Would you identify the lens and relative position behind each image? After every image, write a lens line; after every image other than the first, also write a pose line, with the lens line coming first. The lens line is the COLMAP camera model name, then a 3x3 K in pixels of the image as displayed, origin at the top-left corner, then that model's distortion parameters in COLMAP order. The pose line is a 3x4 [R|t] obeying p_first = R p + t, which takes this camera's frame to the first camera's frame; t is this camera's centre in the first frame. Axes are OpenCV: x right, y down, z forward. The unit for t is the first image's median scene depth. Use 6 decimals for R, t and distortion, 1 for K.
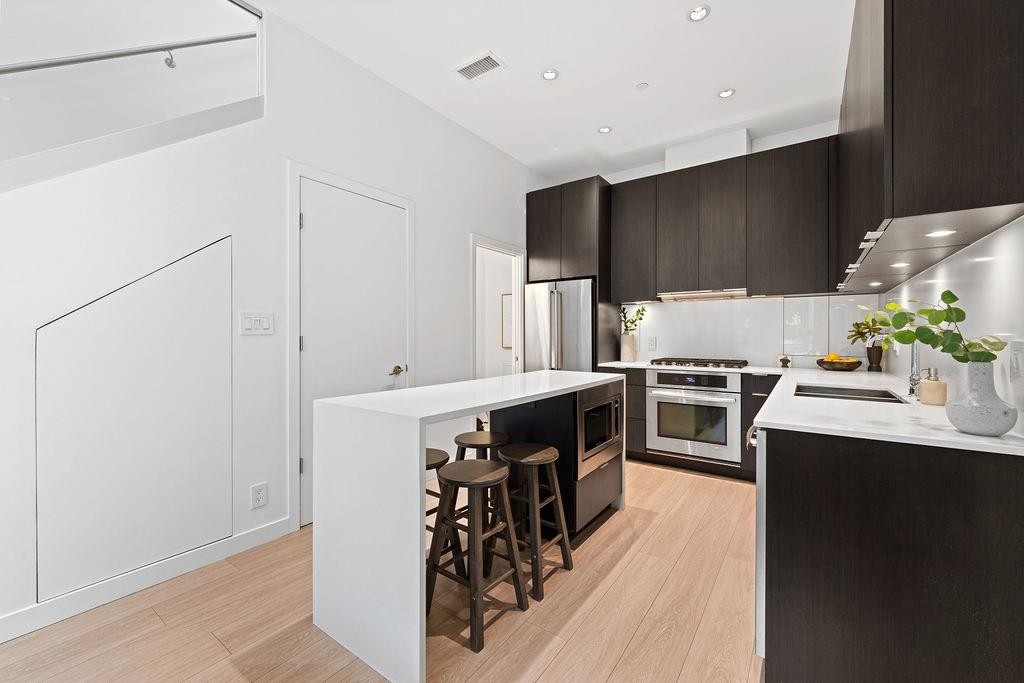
lens RADIAL K [[407.5, 0, 515.2], [0, 407.5, 335.4], [0, 0, 1]] dist [-0.001900, -0.000730]
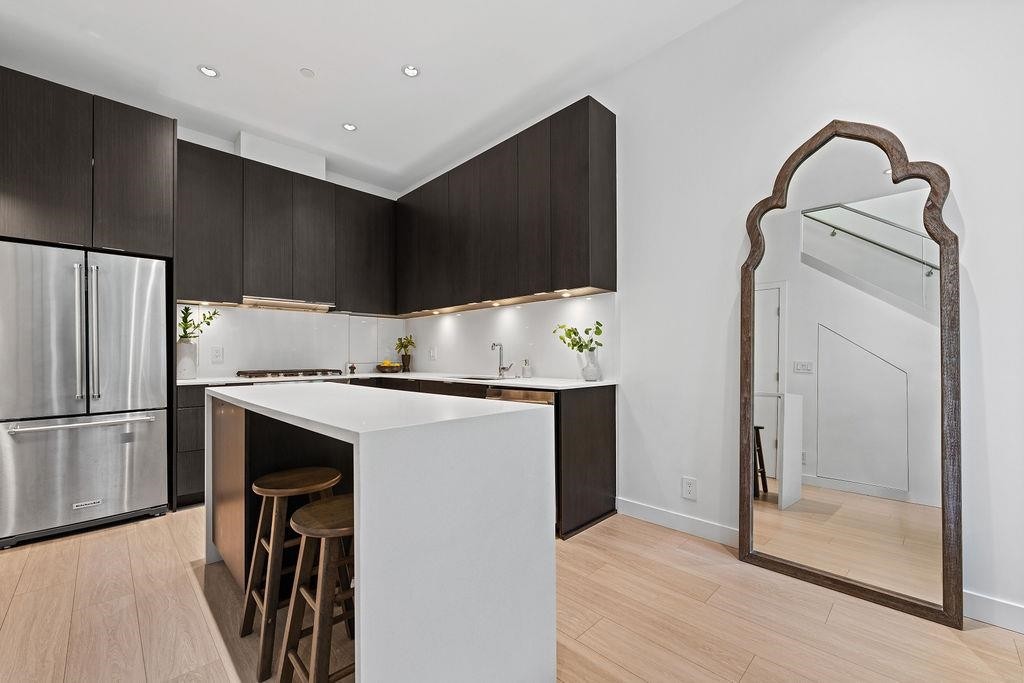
lens RADIAL K [[407.5, 0, 506.0], [0, 407.5, 348.9], [0, 0, 1]] dist [-0.001900, -0.000730]
pose [[0.189307, 0.015757, 0.981792, -0.421683], [0.003775, 0.999852, -0.016775, 0.027955], [-0.981911, 0.006882, 0.189219, 0.322009]]
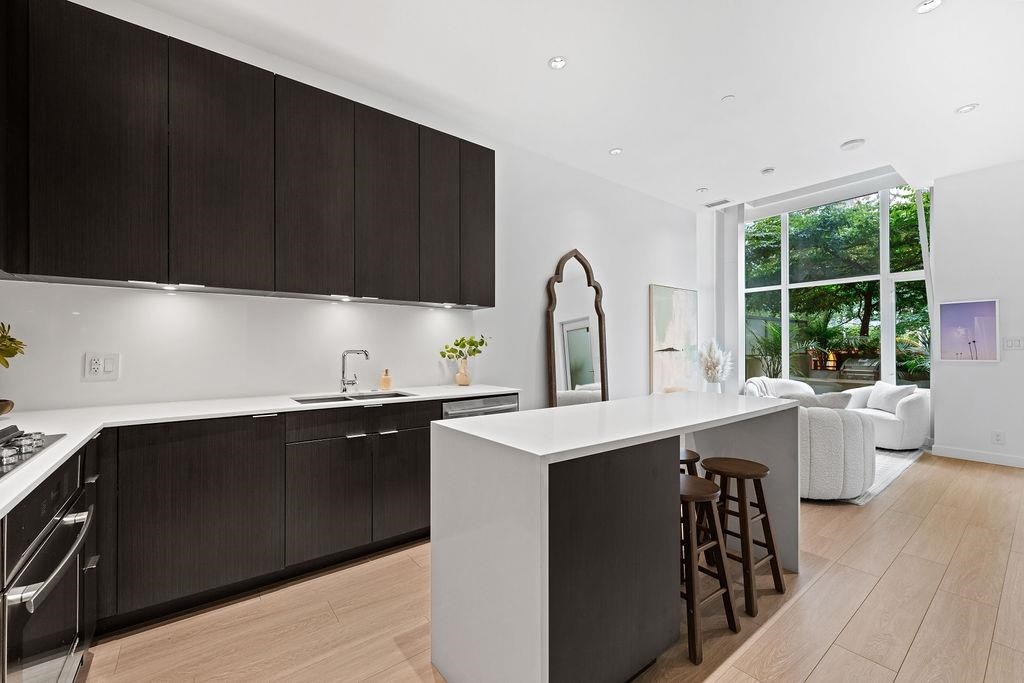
lens RADIAL K [[407.5, 0, 508.2], [0, 407.5, 345.0], [0, 0, 1]] dist [-0.001900, -0.000730]
pose [[-0.947157, 0.000688, 0.320771, -0.010226], [-0.000411, 0.999994, -0.003357, -0.008661], [-0.320771, -0.003312, -0.947151, 1.120798]]
